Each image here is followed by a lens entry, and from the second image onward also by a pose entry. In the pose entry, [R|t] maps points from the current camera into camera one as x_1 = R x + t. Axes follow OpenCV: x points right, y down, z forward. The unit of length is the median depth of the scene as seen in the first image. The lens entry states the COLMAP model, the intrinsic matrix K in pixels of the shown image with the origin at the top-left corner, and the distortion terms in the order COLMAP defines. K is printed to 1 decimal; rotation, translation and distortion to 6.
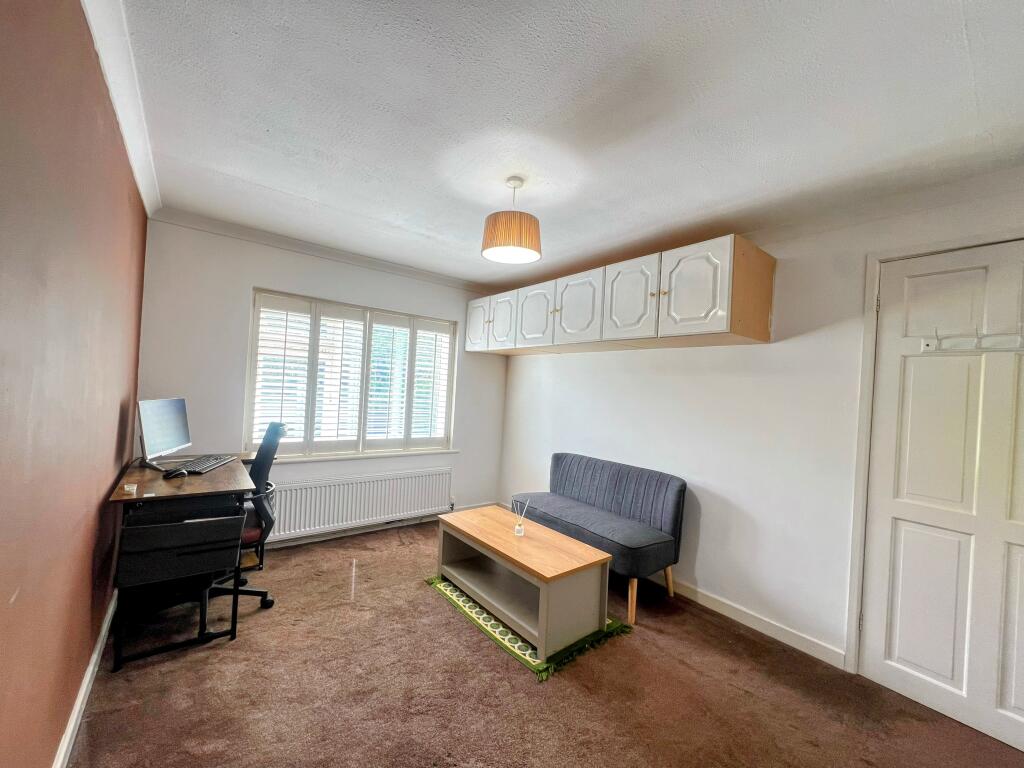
lens RADIAL K [[413.1, 0, 512.0], [0, 413.1, 384.0], [0, 0, 1]] dist [-0.001415, 0.000596]
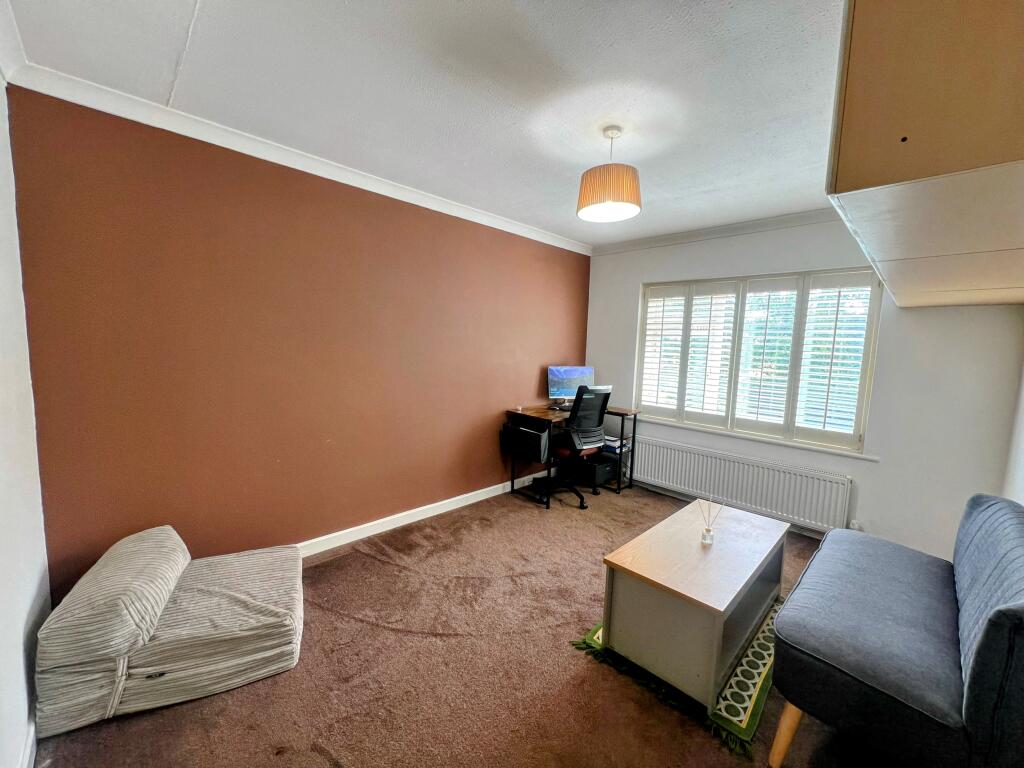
lens RADIAL K [[413.1, 0, 512.0], [0, 413.1, 384.0], [0, 0, 1]] dist [-0.001415, 0.000596]
pose [[0.101336, 0.044795, -0.993843, 0.590863], [-0.021147, 0.998857, 0.042865, 0.030519], [0.994627, 0.016673, 0.102167, 0.429913]]
